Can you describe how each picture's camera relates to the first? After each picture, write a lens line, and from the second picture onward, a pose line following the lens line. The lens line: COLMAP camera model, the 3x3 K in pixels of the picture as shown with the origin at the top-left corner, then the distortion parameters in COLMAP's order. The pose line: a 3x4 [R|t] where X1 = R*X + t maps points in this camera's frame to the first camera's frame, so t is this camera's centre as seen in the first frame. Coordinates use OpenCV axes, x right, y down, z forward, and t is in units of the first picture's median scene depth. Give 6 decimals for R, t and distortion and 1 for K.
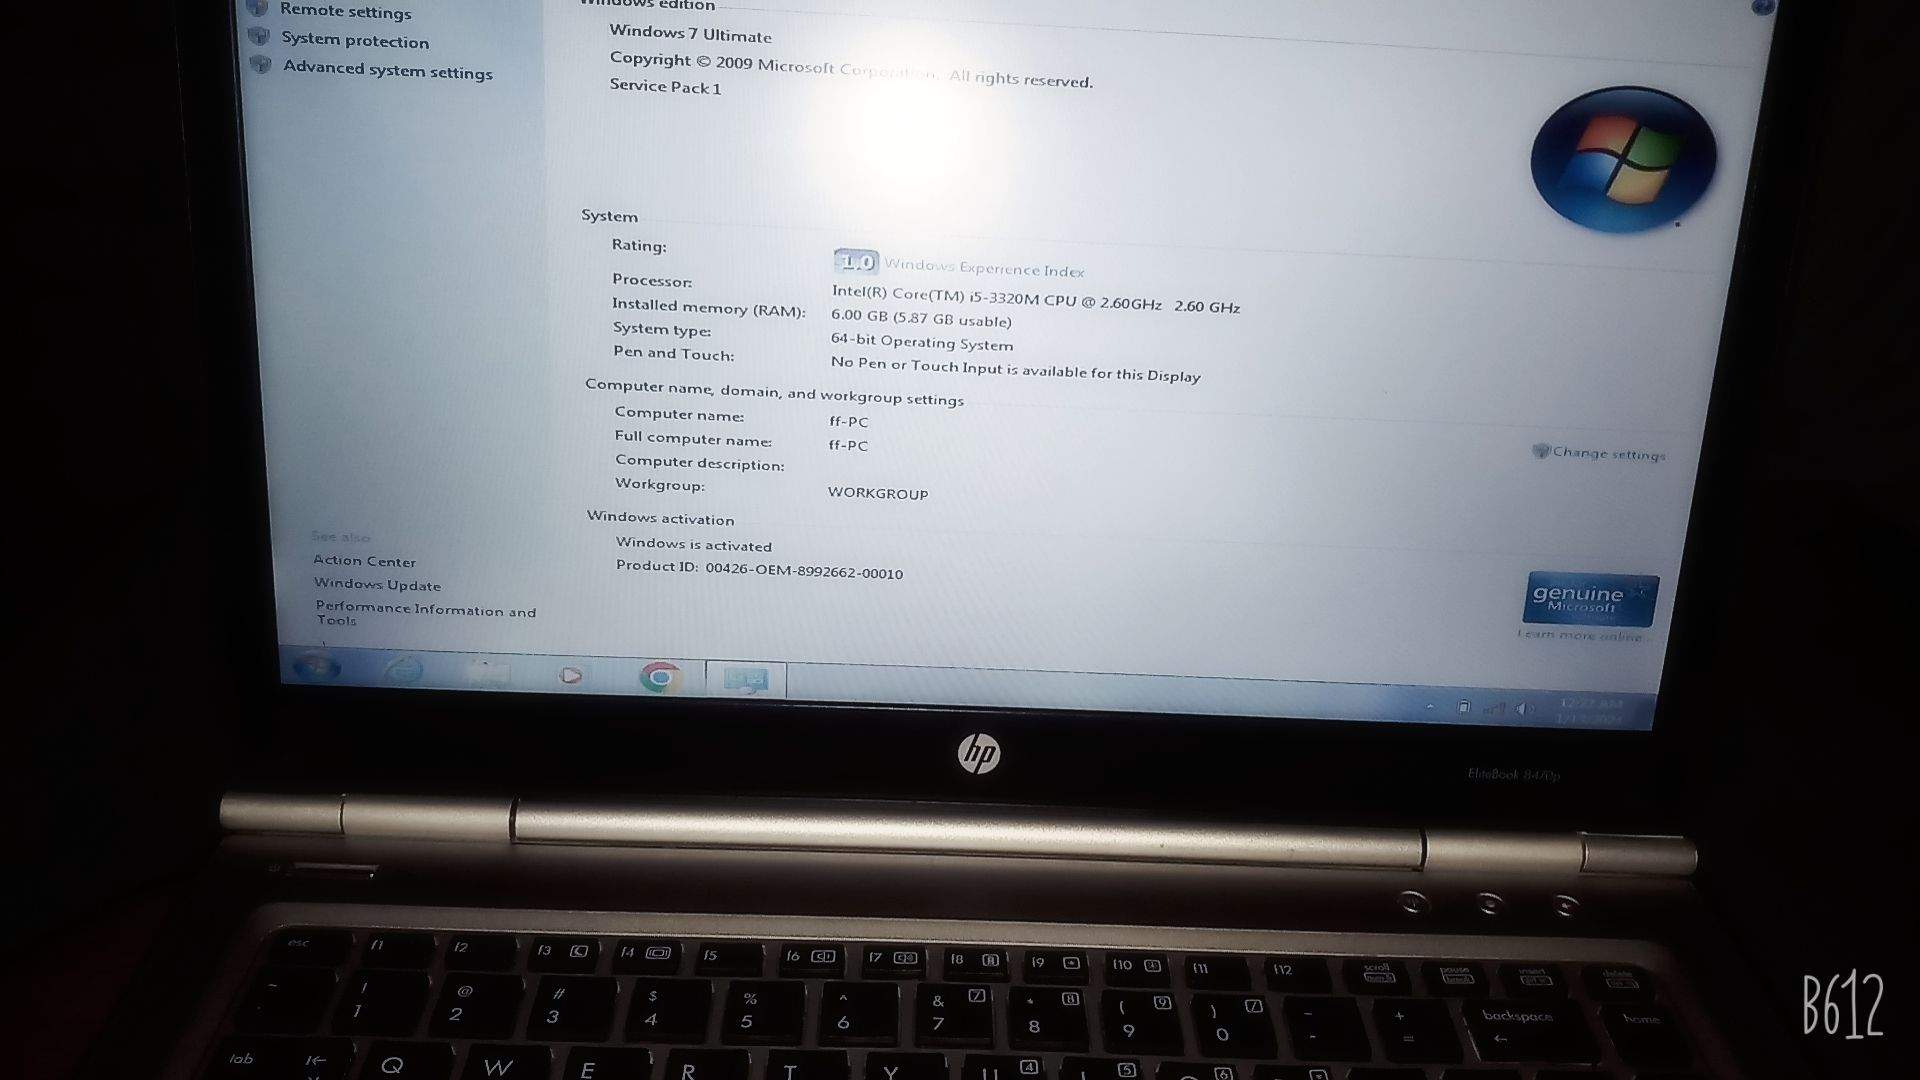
lens RADIAL K [[1550.7, 0, 960.0], [0, 1550.7, 540.0], [0, 0, 1]] dist [0.157815, -0.577867]
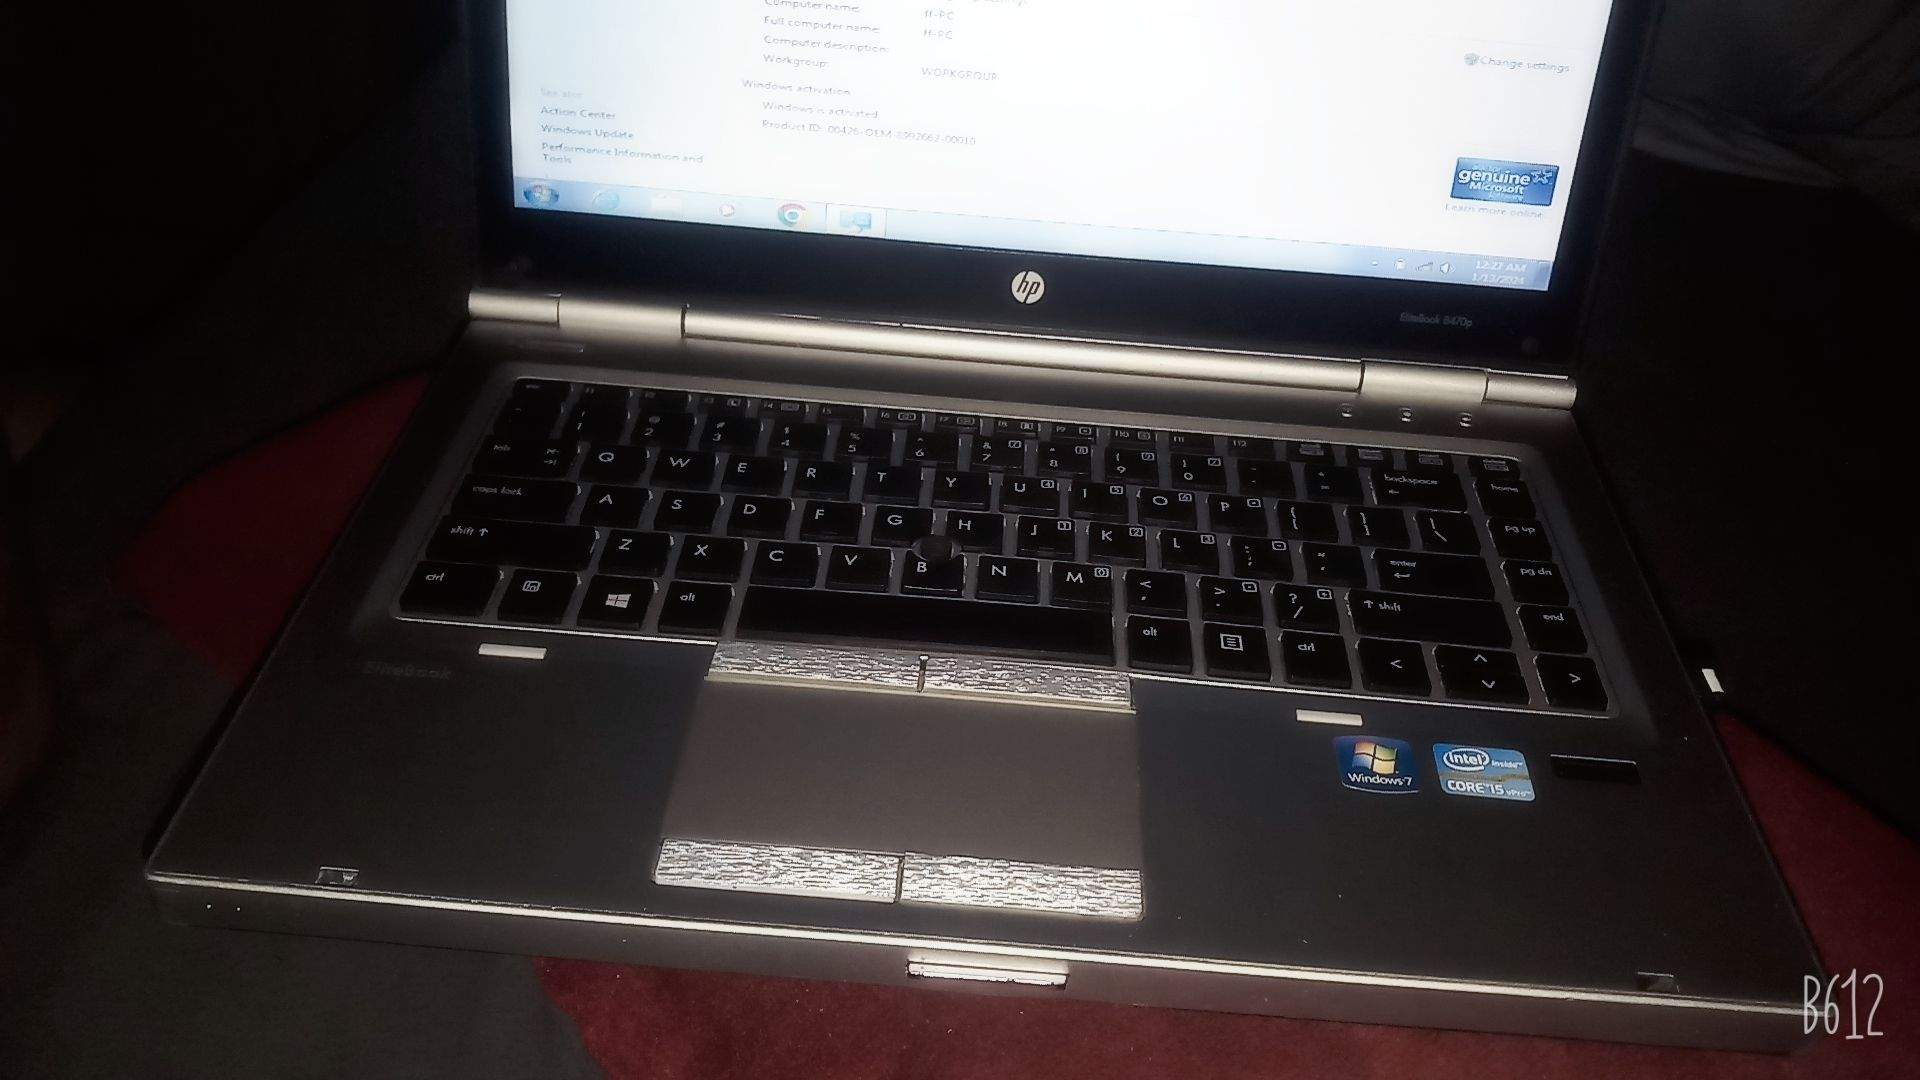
lens RADIAL K [[1550.7, 0, 960.0], [0, 1550.7, 540.0], [0, 0, 1]] dist [0.157815, -0.577867]
pose [[0.997287, 0.050036, -0.053985, 0.039243], [-0.040966, 0.986640, 0.157682, 0.151261], [0.061154, -0.155043, 0.986013, -0.370020]]
